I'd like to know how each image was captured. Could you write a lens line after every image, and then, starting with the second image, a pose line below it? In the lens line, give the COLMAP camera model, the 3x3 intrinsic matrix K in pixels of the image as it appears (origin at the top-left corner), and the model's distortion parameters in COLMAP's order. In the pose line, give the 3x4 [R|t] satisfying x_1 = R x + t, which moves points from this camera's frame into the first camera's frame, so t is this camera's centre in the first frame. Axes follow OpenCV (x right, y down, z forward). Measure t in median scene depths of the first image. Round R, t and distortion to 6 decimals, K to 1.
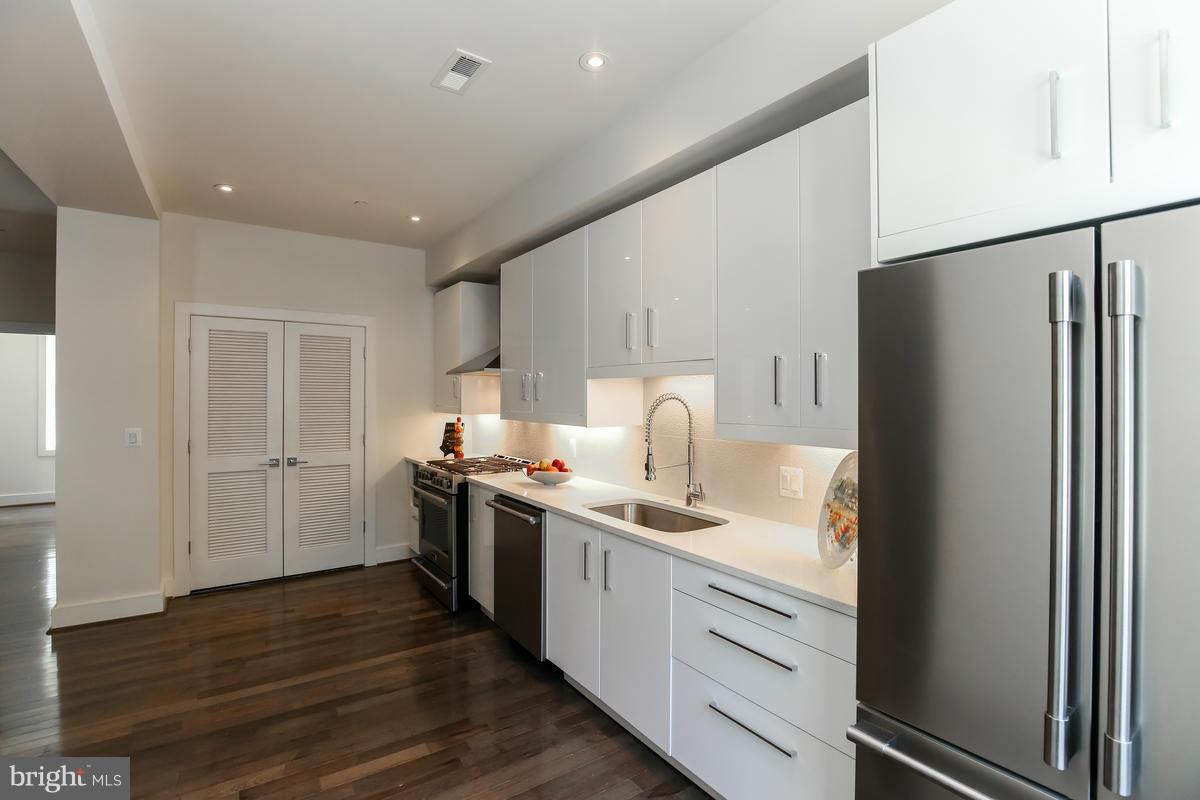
lens RADIAL K [[554.9, 0, 601.7], [0, 554.9, 396.5], [0, 0, 1]] dist [-0.027220, 0.000821]
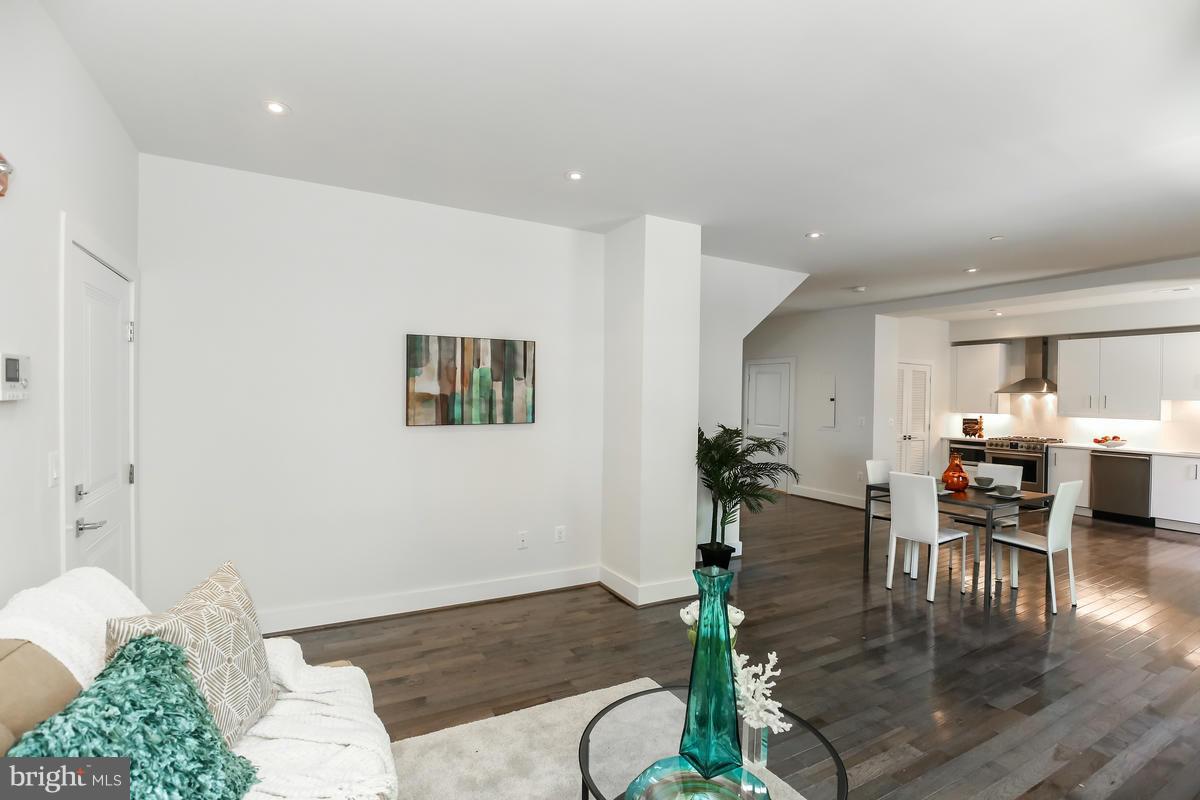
lens RADIAL K [[554.9, 0, 601.7], [0, 554.9, 396.5], [0, 0, 1]] dist [-0.027220, 0.000821]
pose [[0.996322, 0.015432, -0.084284, -1.726478], [-0.015497, 0.999880, -0.000120, -0.007400], [0.084272, 0.001426, 0.996442, -1.162665]]
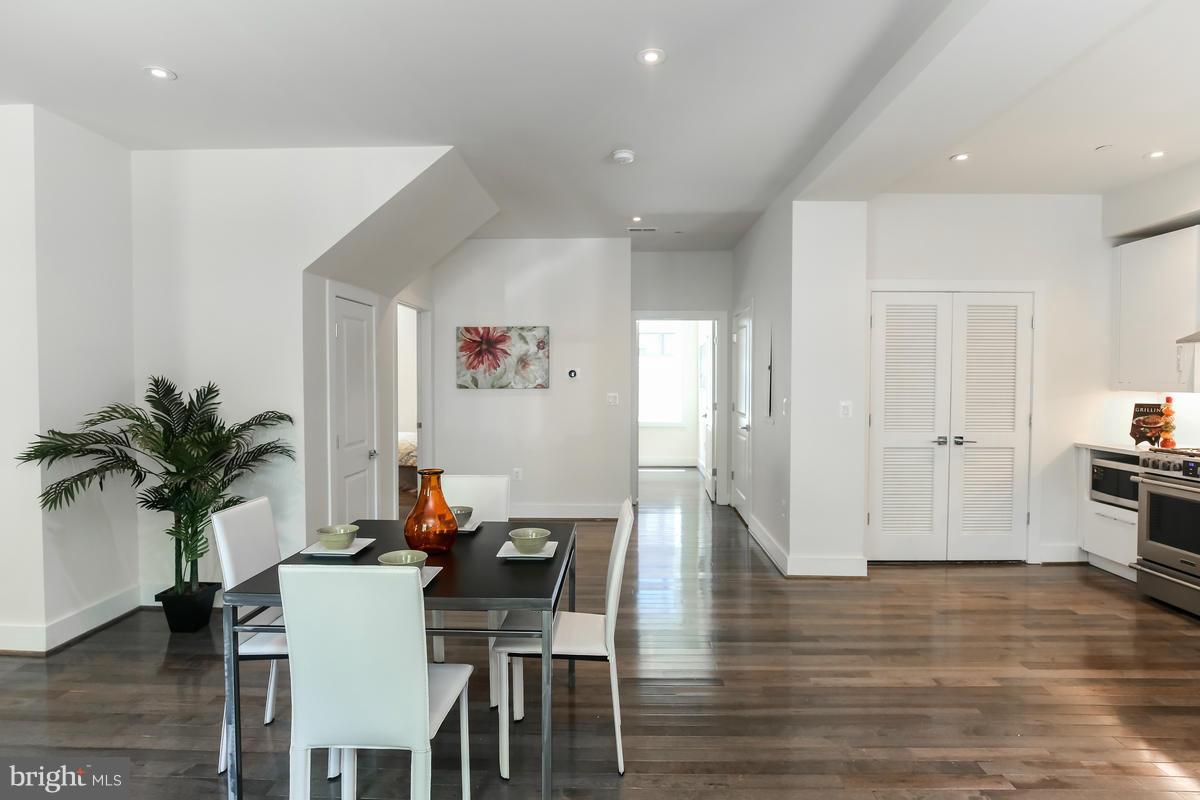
lens RADIAL K [[640.5, 0, 608.3], [0, 640.5, 394.6], [0, 0, 1]] dist [-0.016926, 0.001642]
pose [[0.812584, 0.013760, -0.582681, -0.488987], [0.000418, 0.999707, 0.024190, 0.014997], [0.582844, -0.019900, 0.812341, -0.278495]]
